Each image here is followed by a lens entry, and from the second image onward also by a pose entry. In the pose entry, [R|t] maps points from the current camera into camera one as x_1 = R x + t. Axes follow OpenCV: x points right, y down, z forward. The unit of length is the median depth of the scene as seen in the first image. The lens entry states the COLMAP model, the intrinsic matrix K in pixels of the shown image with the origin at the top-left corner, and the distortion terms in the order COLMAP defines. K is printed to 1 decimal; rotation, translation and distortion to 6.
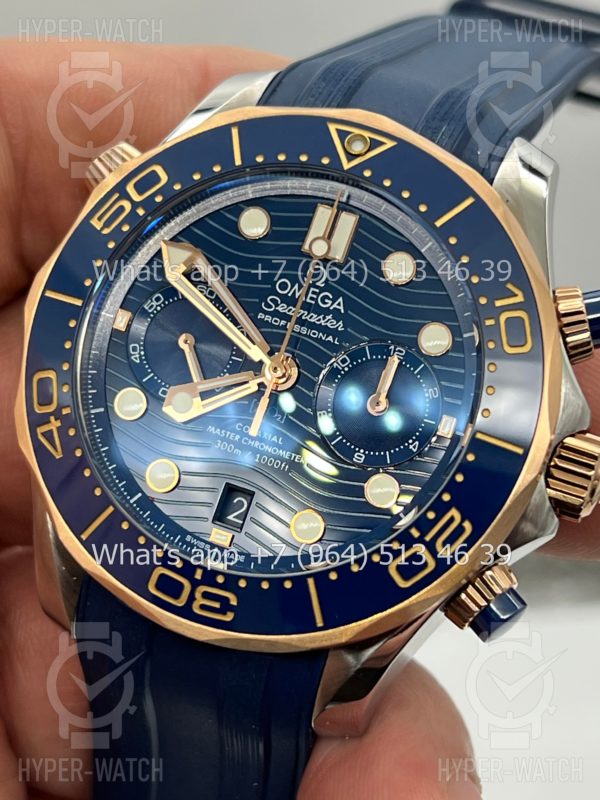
lens RADIAL K [[1887.6, 0, 300.0], [0, 1887.6, 400.0], [0, 0, 1]] dist [0.262729, -0.629041]
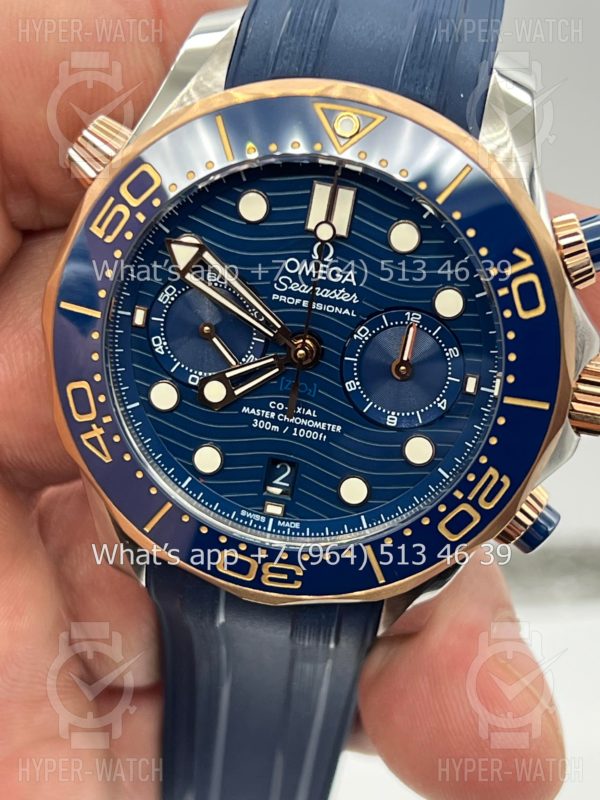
lens RADIAL K [[1887.6, 0, 300.0], [0, 1887.6, 400.0], [0, 0, 1]] dist [0.262729, -0.629041]
pose [[0.983557, -0.175671, 0.041892, -0.060777], [0.148478, 0.918627, 0.366168, -0.369775], [-0.102808, -0.353927, 0.929605, 0.025516]]
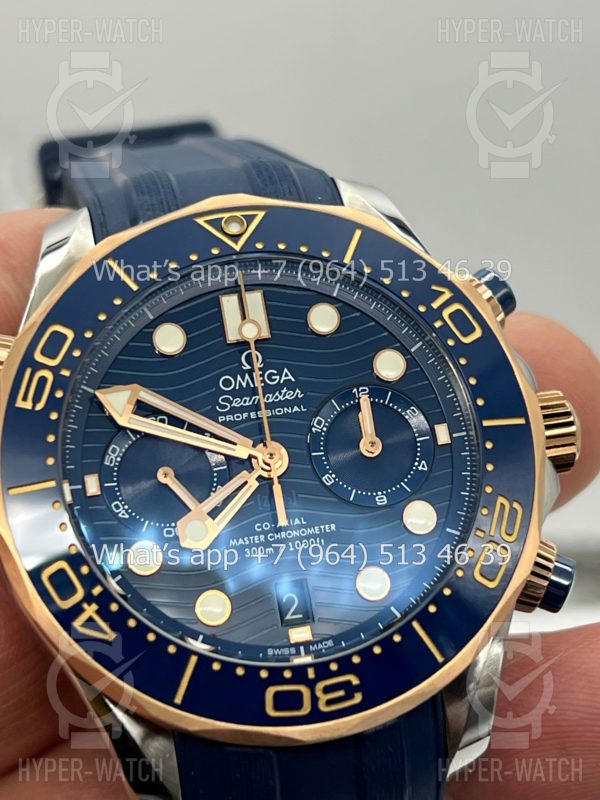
lens RADIAL K [[1887.6, 0, 300.0], [0, 1887.6, 400.0], [0, 0, 1]] dist [0.262729, -0.629041]
pose [[0.822064, -0.394409, 0.410673, -0.389926], [0.441050, 0.897232, -0.021174, -0.014697], [-0.360118, 0.198534, 0.911537, 0.088589]]
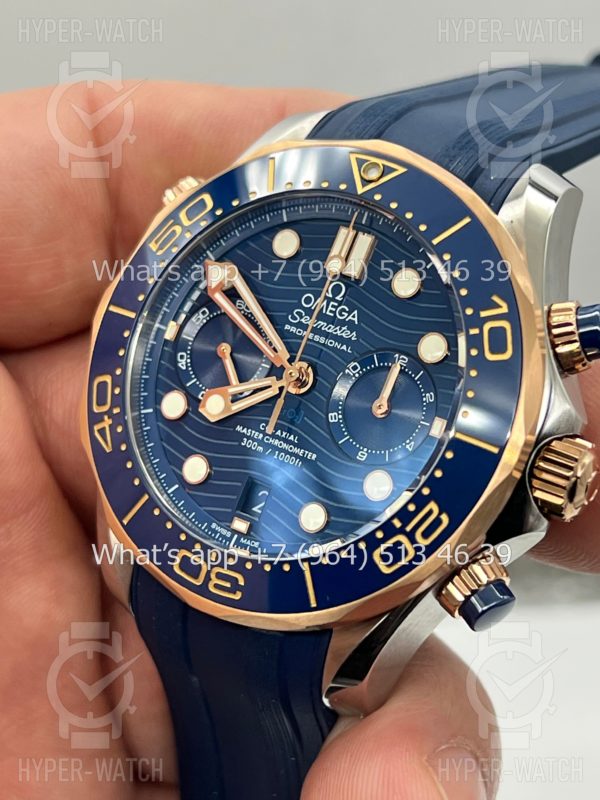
lens RADIAL K [[1887.6, 0, 300.0], [0, 1887.6, 400.0], [0, 0, 1]] dist [0.262729, -0.629041]
pose [[0.968845, 0.012662, -0.247344, 0.262419], [-0.022400, 0.999079, -0.036598, 0.038561], [0.246653, 0.040998, 0.968236, -0.066630]]
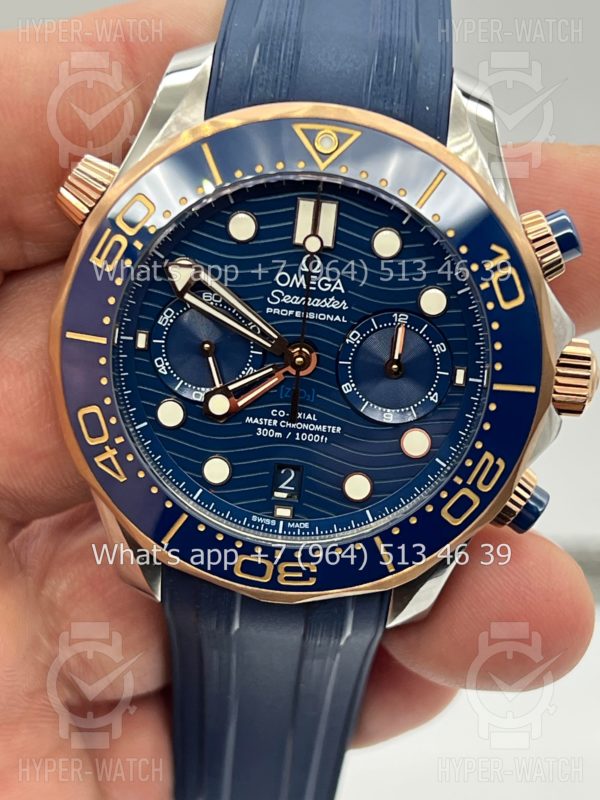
lens RADIAL K [[1887.6, 0, 300.0], [0, 1887.6, 400.0], [0, 0, 1]] dist [0.262729, -0.629041]
pose [[0.958707, -0.259395, 0.116595, -0.144908], [0.205703, 0.915581, 0.345539, -0.371934], [-0.196383, -0.307287, 0.931133, -0.030616]]
